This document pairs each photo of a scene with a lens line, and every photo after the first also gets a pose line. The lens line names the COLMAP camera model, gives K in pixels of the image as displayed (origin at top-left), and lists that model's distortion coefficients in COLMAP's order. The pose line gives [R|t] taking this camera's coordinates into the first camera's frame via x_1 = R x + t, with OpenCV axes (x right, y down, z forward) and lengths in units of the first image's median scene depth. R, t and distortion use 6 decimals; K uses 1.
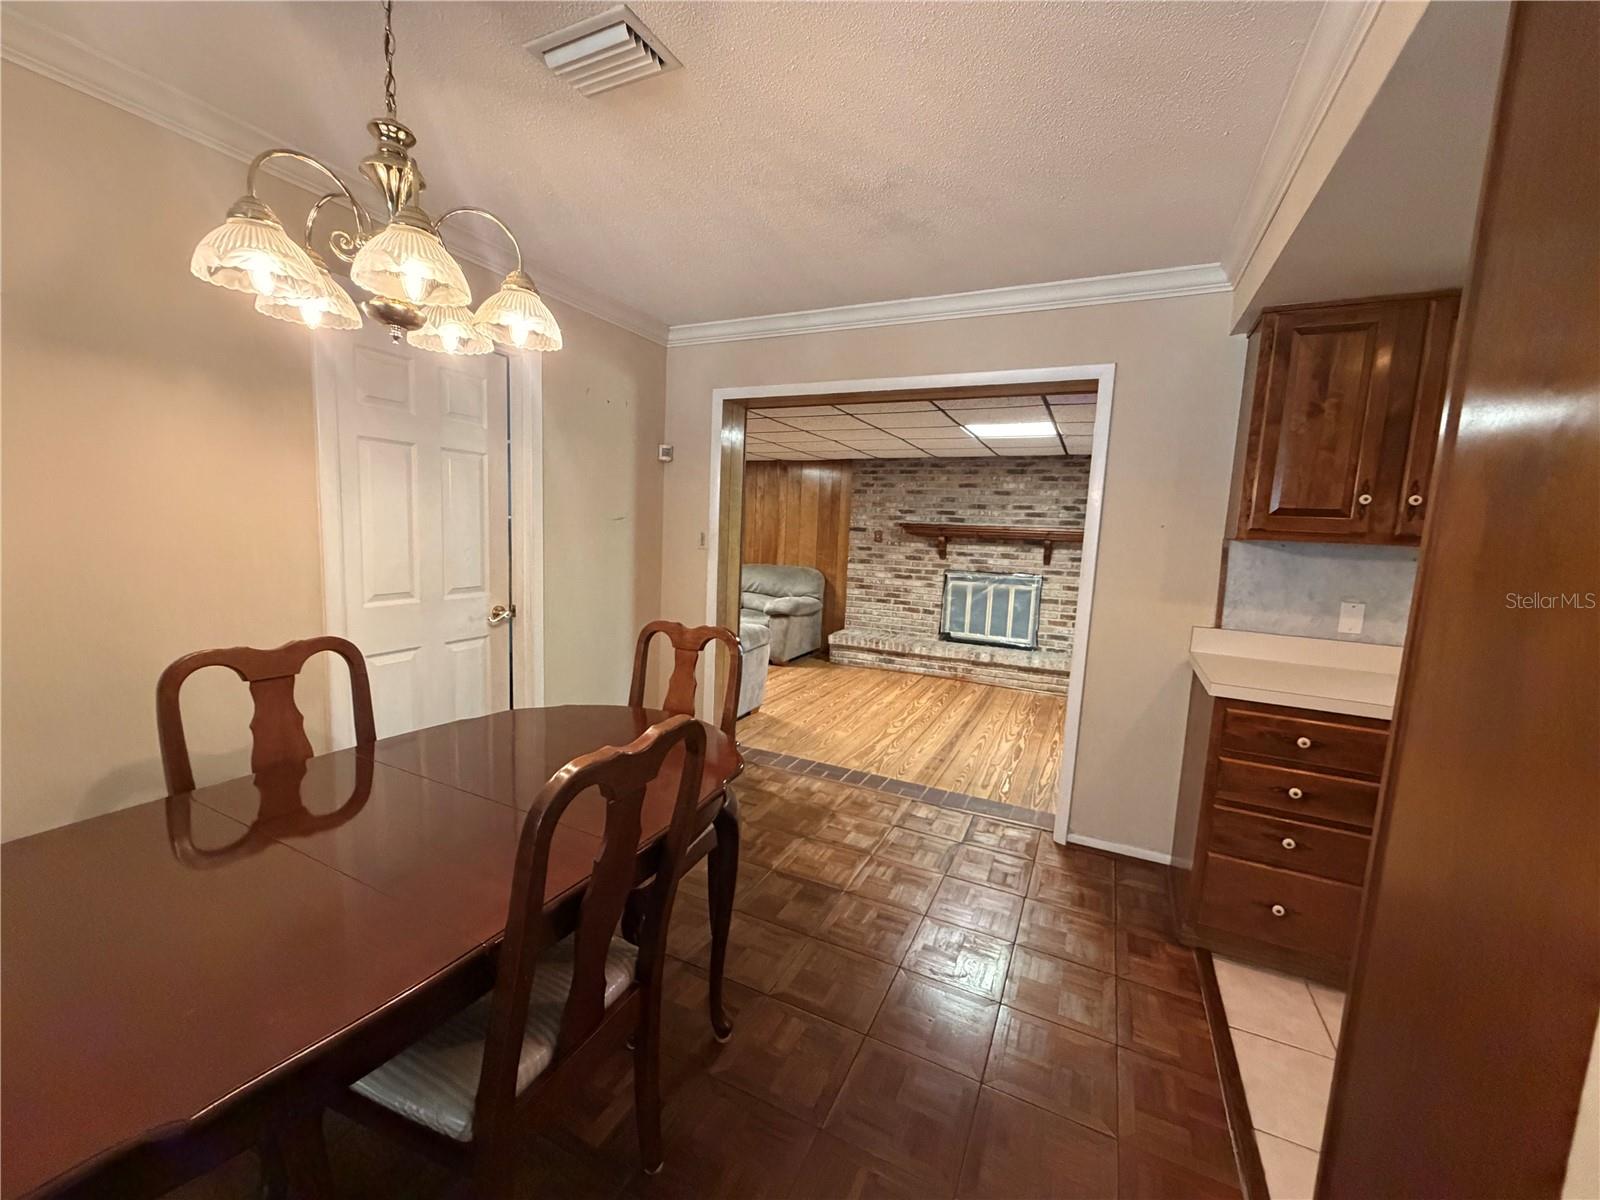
lens RADIAL K [[640.7, 0, 800.0], [0, 640.7, 600.0], [0, 0, 1]] dist [-0.000583, 0.000023]
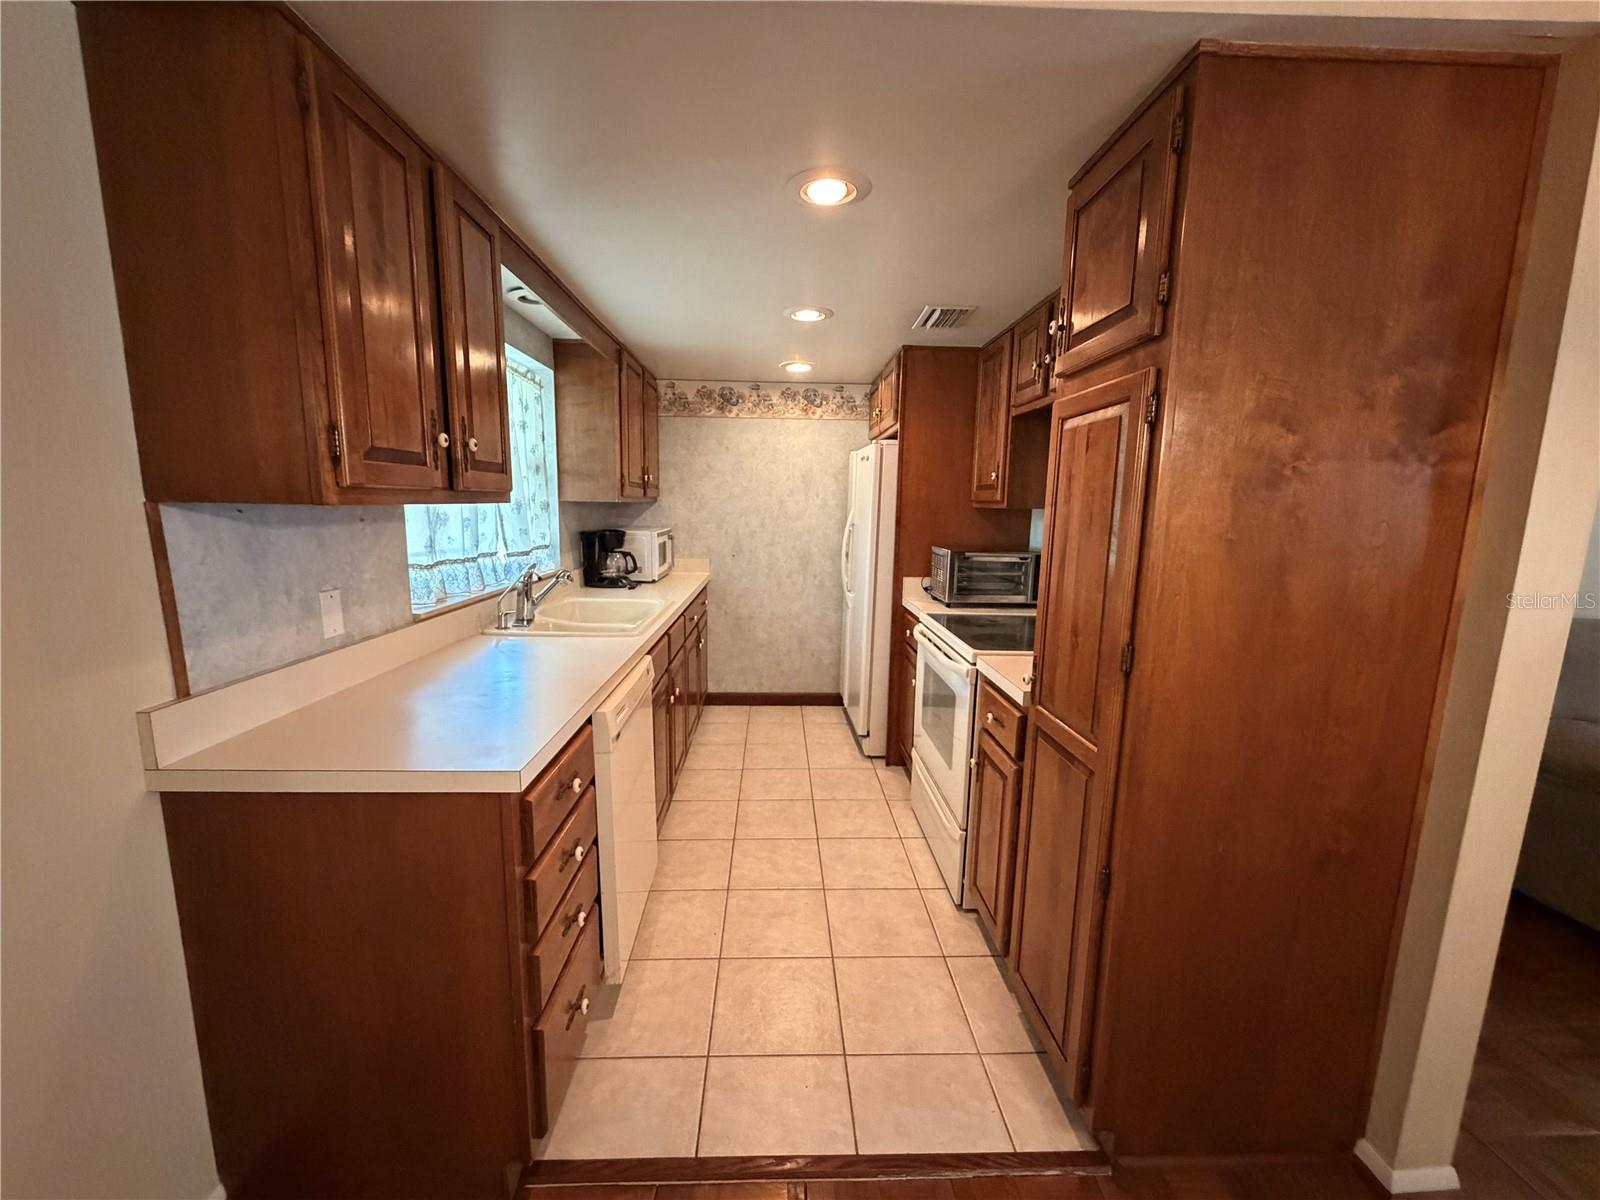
lens RADIAL K [[640.7, 0, 800.0], [0, 640.7, 600.0], [0, 0, 1]] dist [-0.000583, 0.000023]
pose [[-0.463112, -0.180911, 0.867639, 0.026801], [0.081735, 0.966057, 0.245059, -0.044006], [-0.882523, 0.184406, -0.432606, 0.349199]]
